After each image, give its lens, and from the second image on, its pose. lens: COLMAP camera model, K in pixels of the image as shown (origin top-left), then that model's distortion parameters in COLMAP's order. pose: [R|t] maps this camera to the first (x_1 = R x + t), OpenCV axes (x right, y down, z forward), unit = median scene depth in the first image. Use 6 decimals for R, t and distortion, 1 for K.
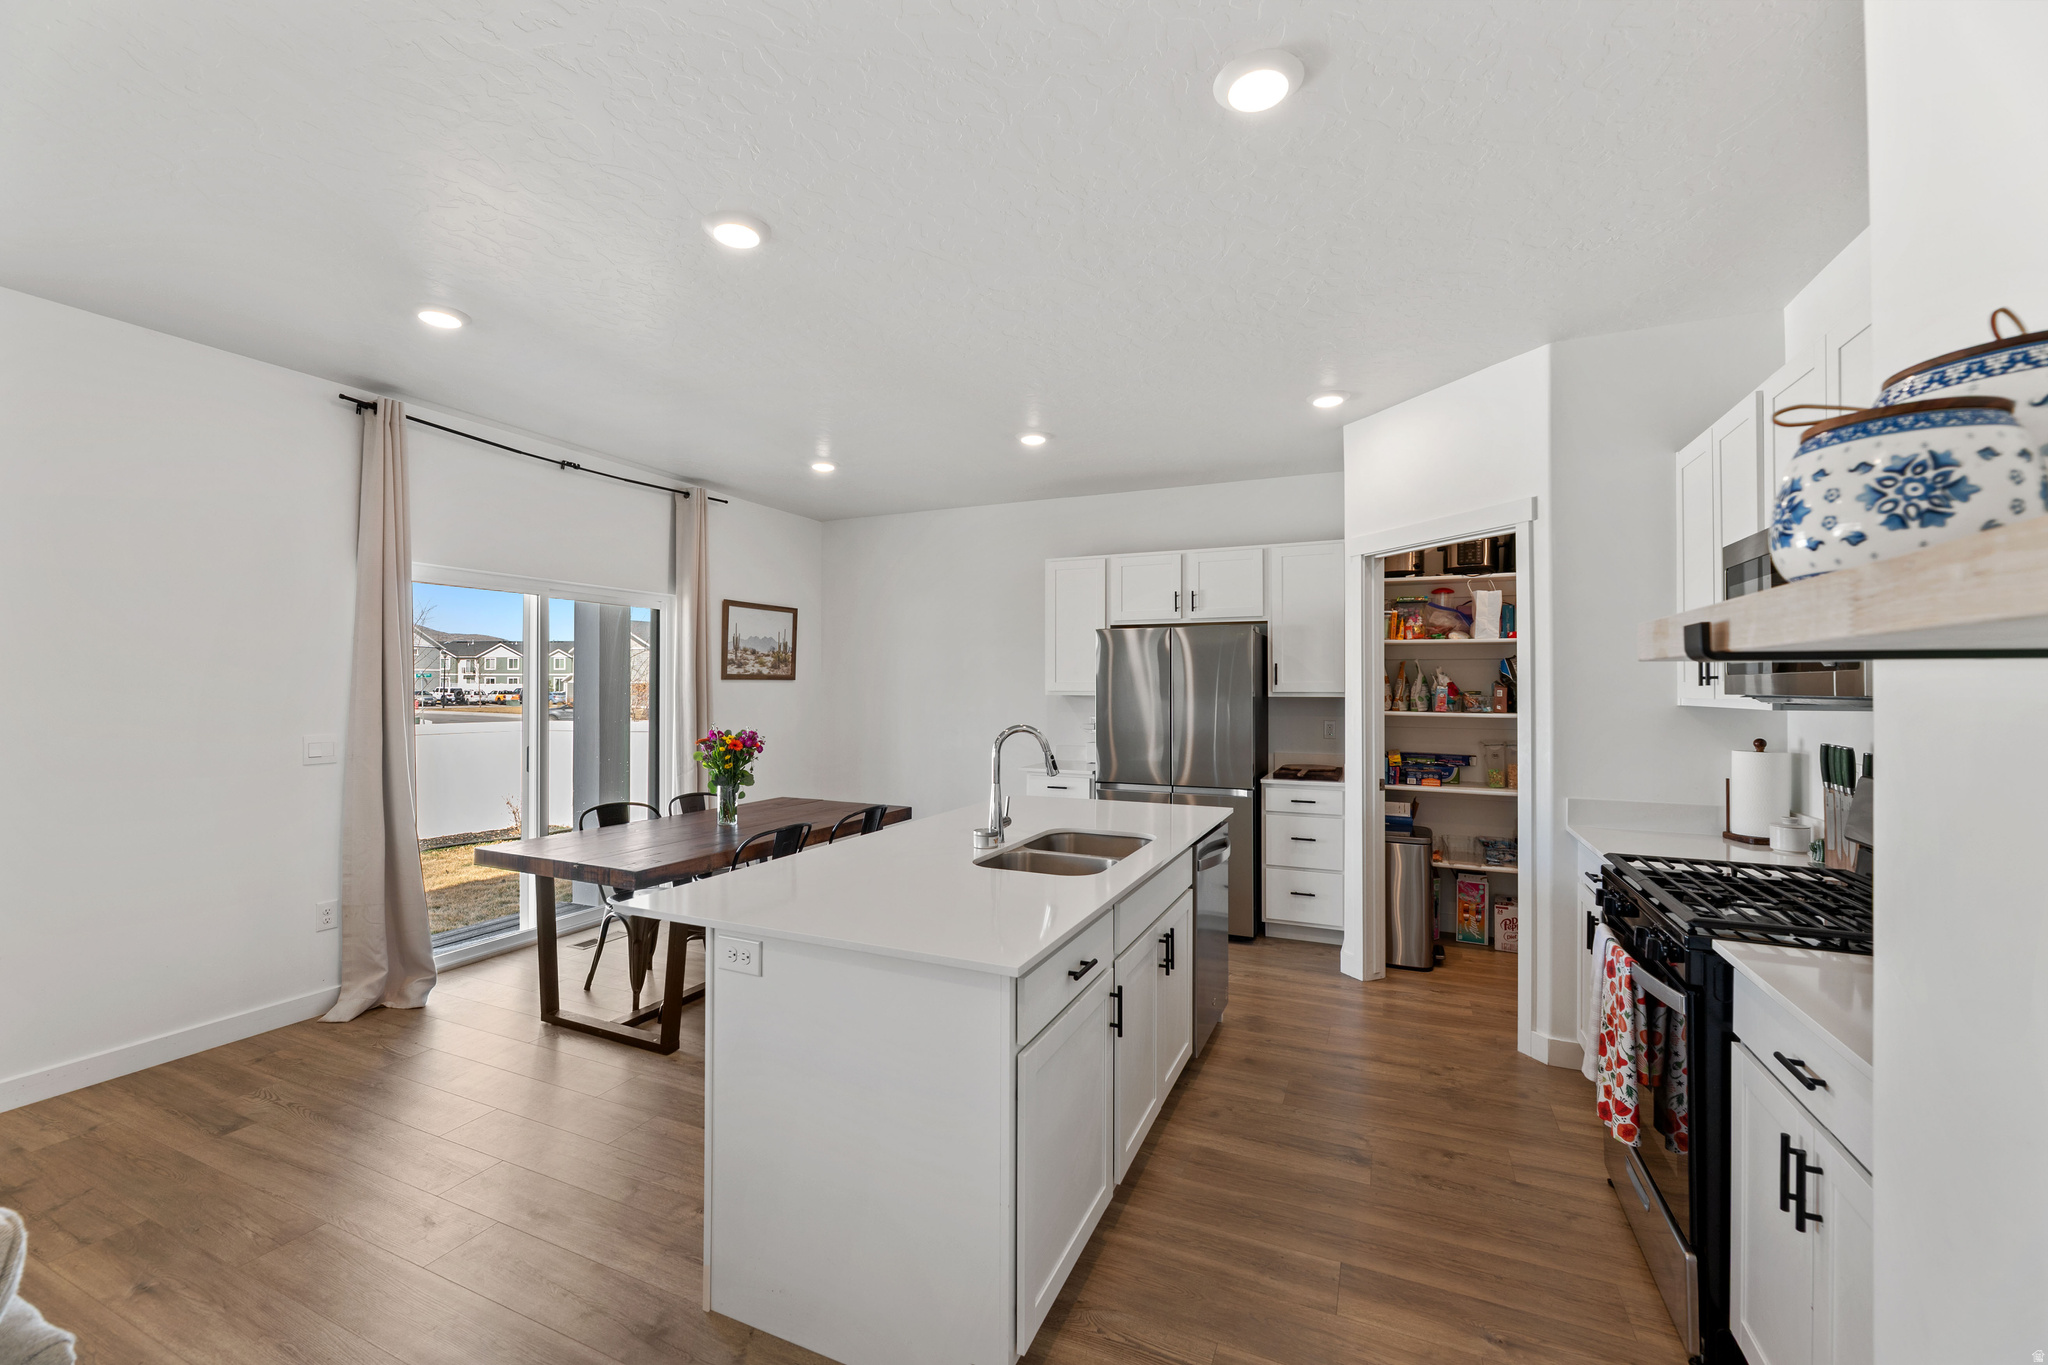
lens RADIAL K [[835.3, 0, 1008.3], [0, 835.3, 680.3], [0, 0, 1]] dist [0.000752, -0.000975]
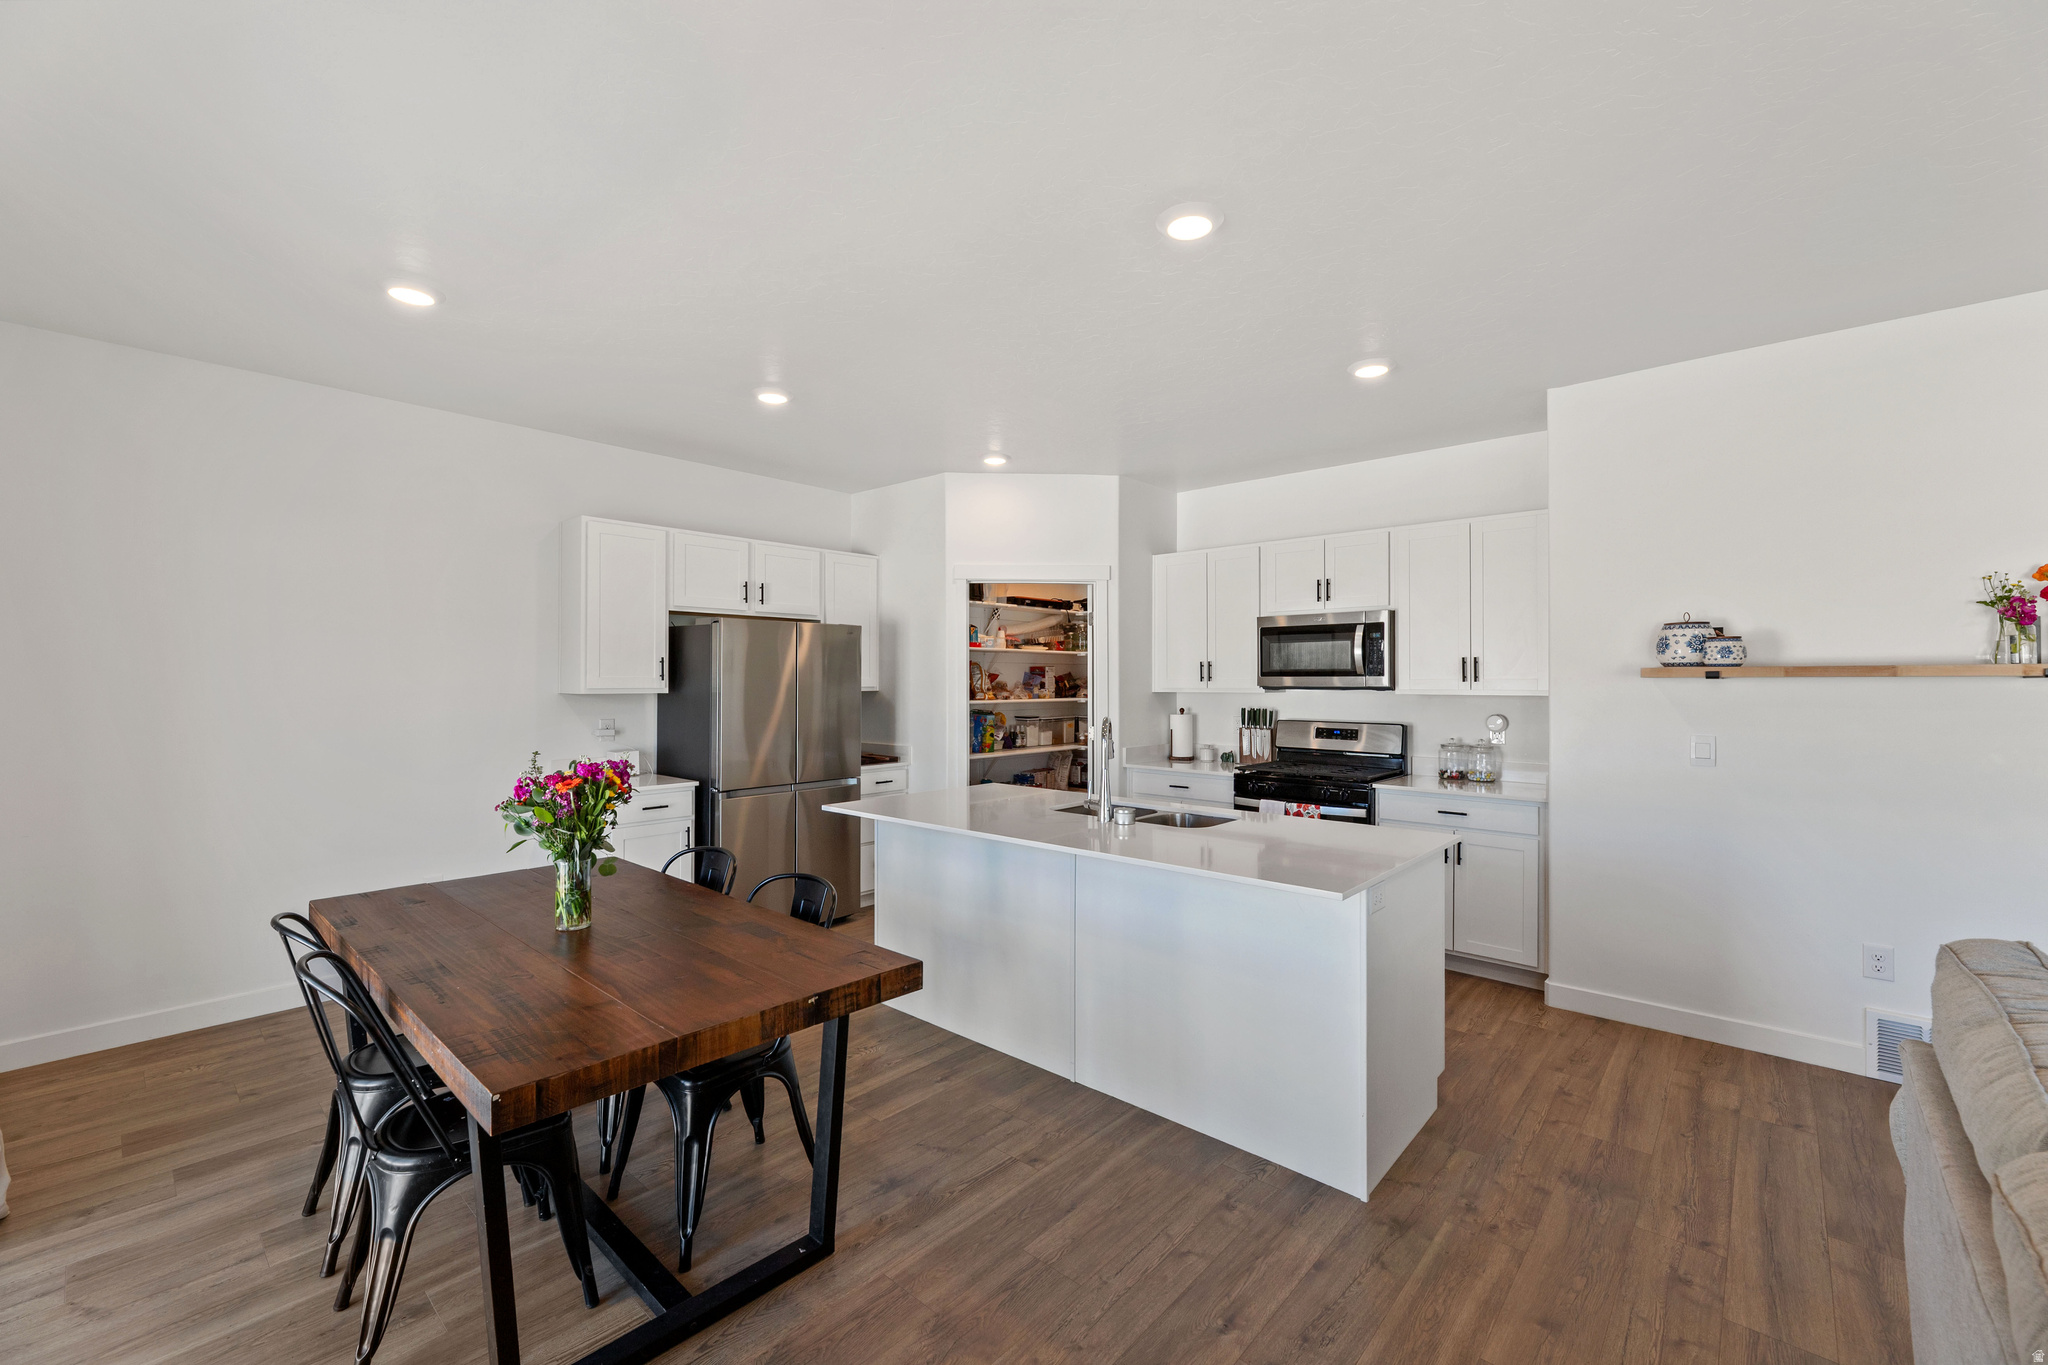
lens RADIAL K [[835.3, 0, 1035.8], [0, 835.3, 677.5], [0, 0, 1]] dist [0.000752, -0.000975]
pose [[0.290966, 0.001598, 0.956732, -0.681366], [-0.007729, 0.999970, 0.000680, -0.000902], [-0.956702, -0.007592, 0.290969, 0.456563]]
